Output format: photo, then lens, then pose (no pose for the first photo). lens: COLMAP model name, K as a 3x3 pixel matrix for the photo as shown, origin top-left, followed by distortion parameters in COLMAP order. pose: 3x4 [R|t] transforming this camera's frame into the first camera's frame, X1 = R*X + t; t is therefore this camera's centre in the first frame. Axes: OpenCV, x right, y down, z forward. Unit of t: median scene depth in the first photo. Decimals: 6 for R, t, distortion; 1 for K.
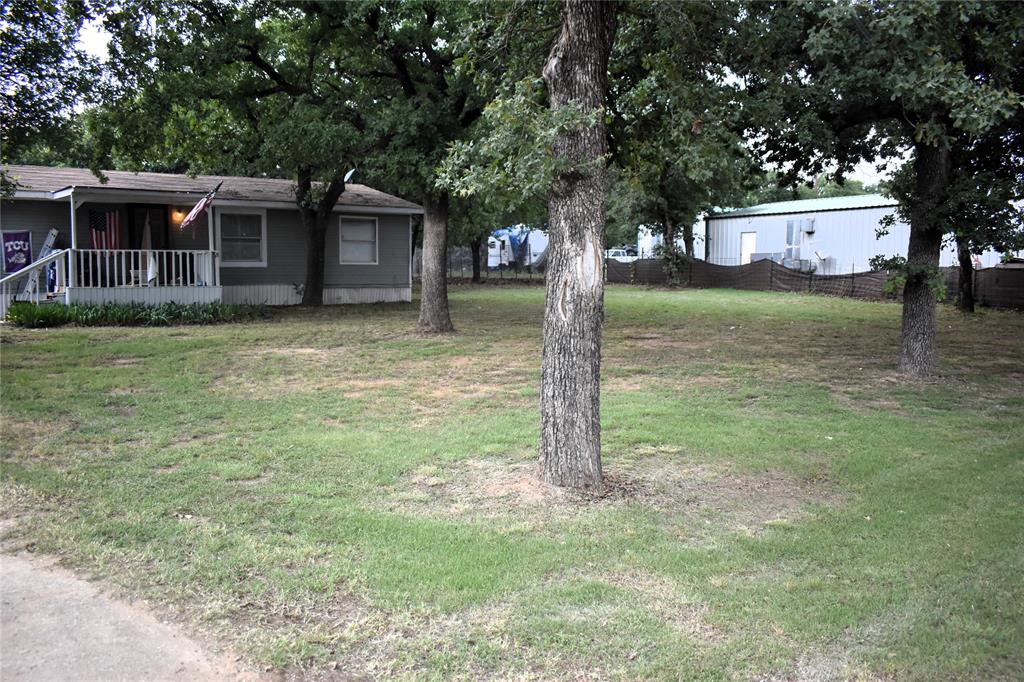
lens RADIAL K [[796.3, 0, 515.5], [0, 796.3, 343.0], [0, 0, 1]] dist [-0.094937, 0.012984]
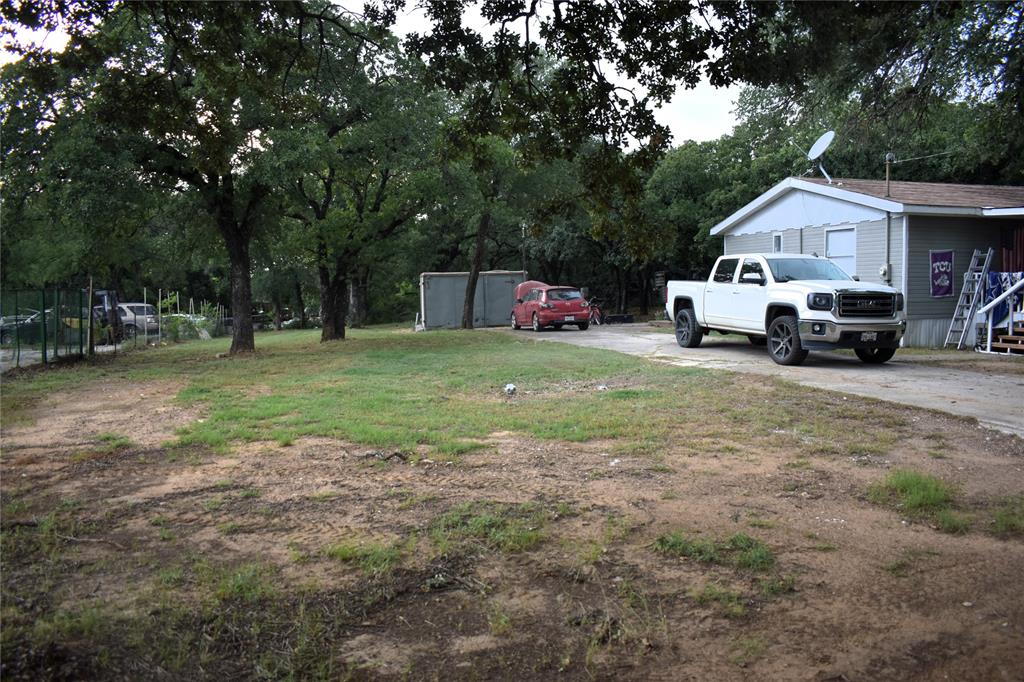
lens RADIAL K [[796.3, 0, 515.5], [0, 796.3, 343.0], [0, 0, 1]] dist [-0.094937, 0.012984]
pose [[0.920386, 0.021732, -0.390406, -0.815152], [-0.024087, 0.999709, -0.001136, -0.023811], [0.390268, 0.010449, 0.920642, -0.057867]]
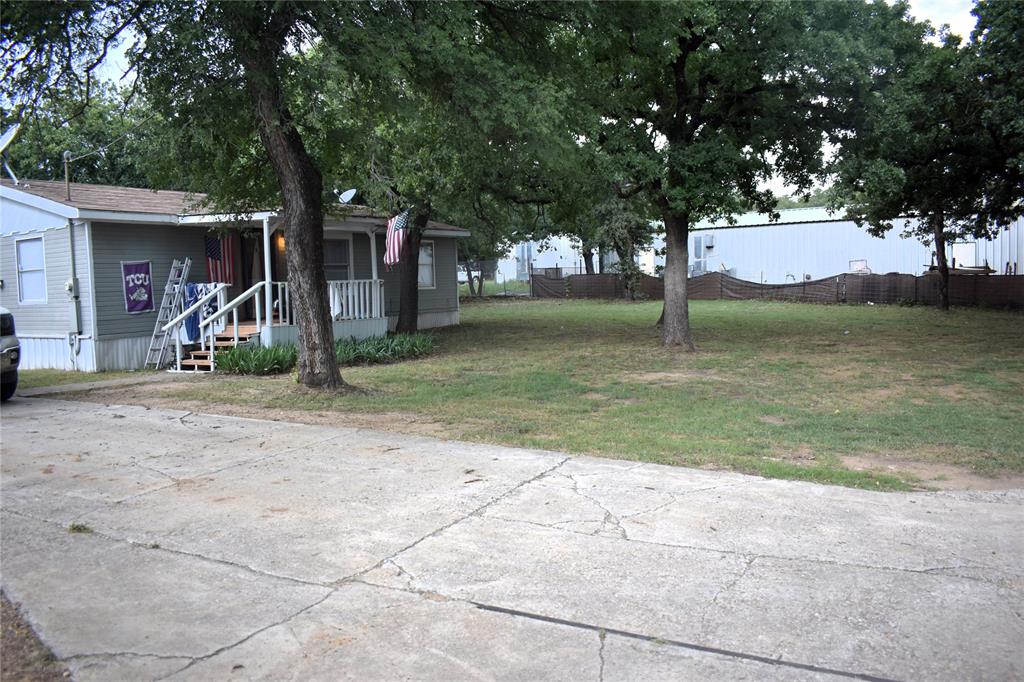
lens RADIAL K [[796.3, 0, 515.5], [0, 796.3, 343.0], [0, 0, 1]] dist [-0.094937, 0.012984]
pose [[0.929677, -0.058226, 0.363746, -0.625370], [0.063788, 0.997958, -0.003286, -0.031509], [-0.362812, 0.026258, 0.931493, 0.071589]]
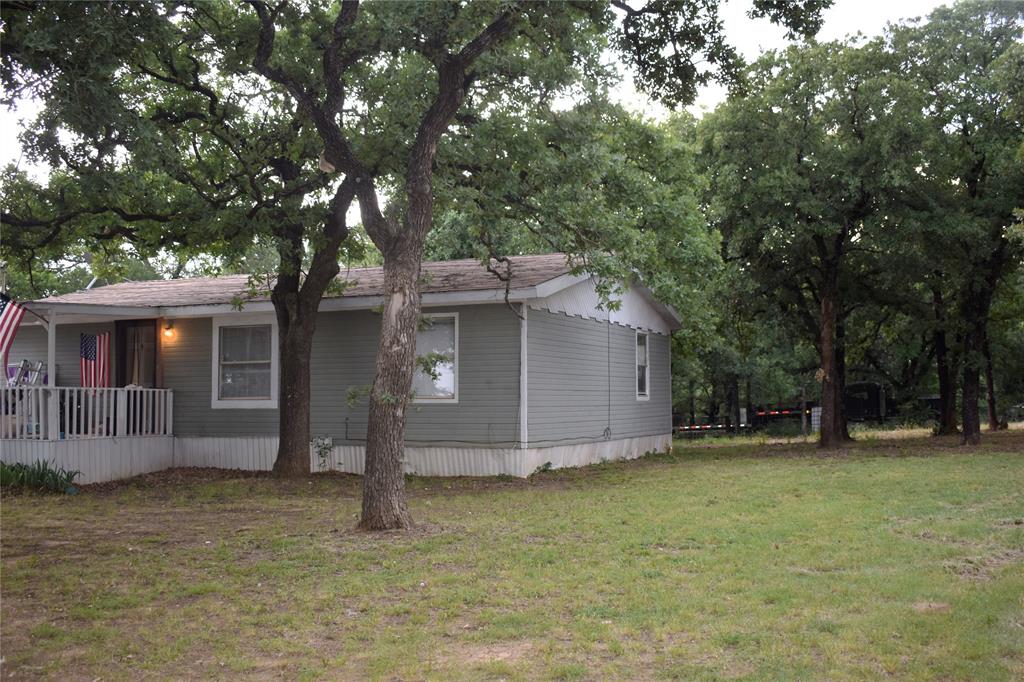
lens RADIAL K [[1102.2, 0, 512.0], [0, 1102.2, 341.0], [0, 0, 1]] dist [-0.065999, -0.006536]
pose [[0.493217, -0.043887, -0.868799, 0.670705], [-0.064796, 0.994099, -0.087001, -0.111028], [0.867490, 0.099206, 0.487462, 0.952645]]
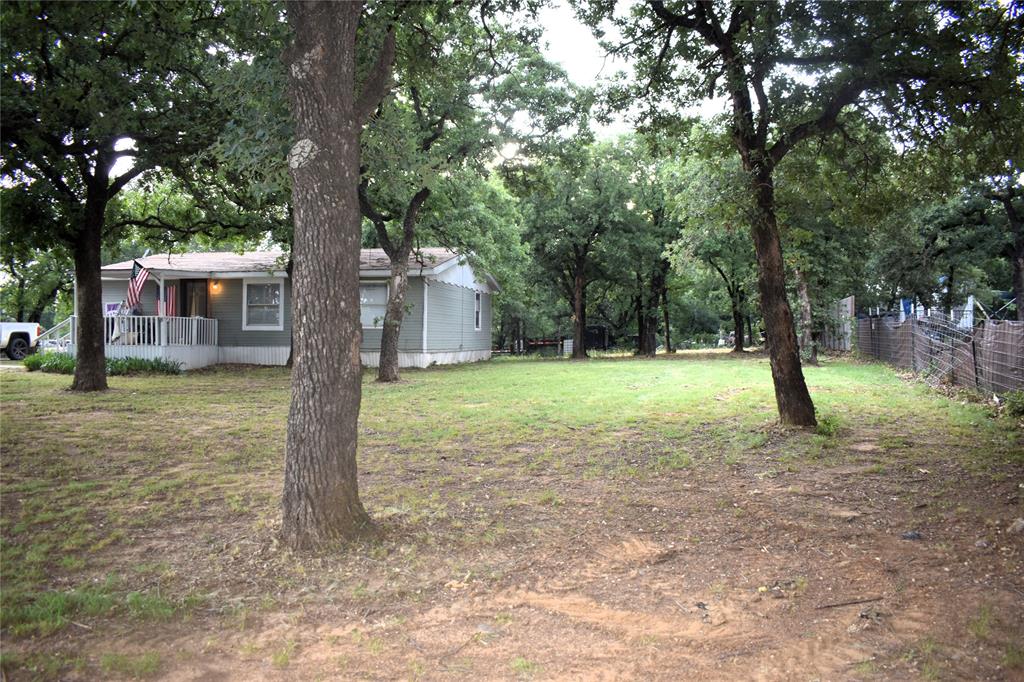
lens RADIAL K [[805.6, 0, 506.2], [0, 805.6, 344.6], [0, 0, 1]] dist [-0.099224, 0.002166]
pose [[0.656914, 0.019129, -0.753723, 0.947978], [-0.072368, 0.996662, -0.037779, -0.073786], [0.750484, 0.079363, 0.656106, 0.649134]]
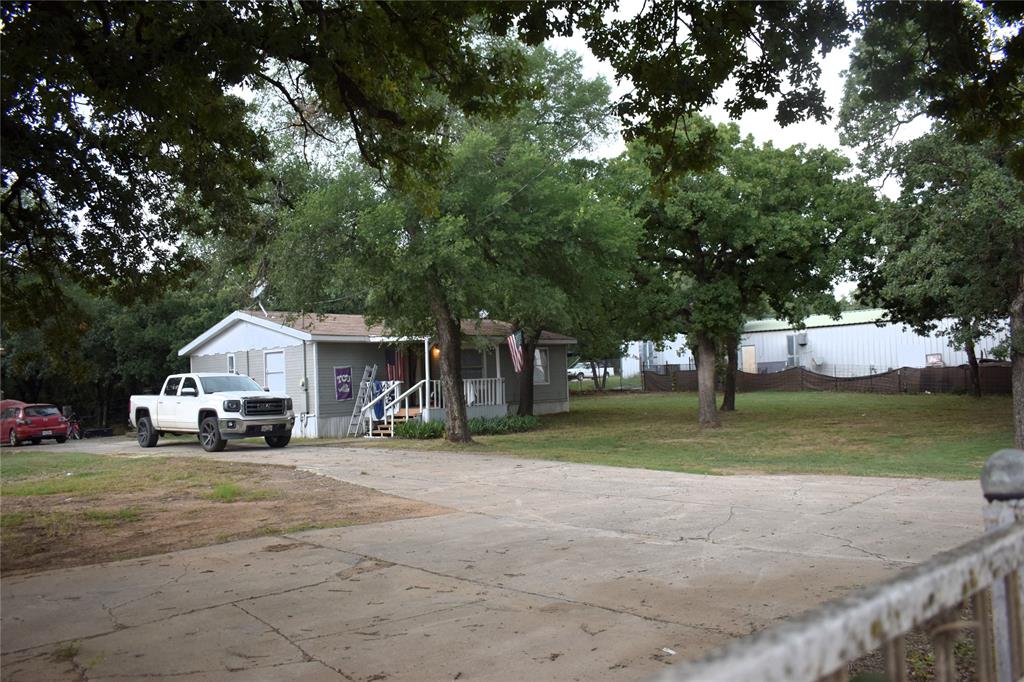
lens RADIAL K [[825.8, 0, 512.0], [0, 825.8, 341.0], [0, 0, 1]] dist [-0.092925, 0.006206]
pose [[0.981942, -0.029976, 0.186792, -0.677509], [0.055720, 0.989395, -0.134134, 0.011096], [-0.180790, 0.142120, 0.973199, -0.420273]]
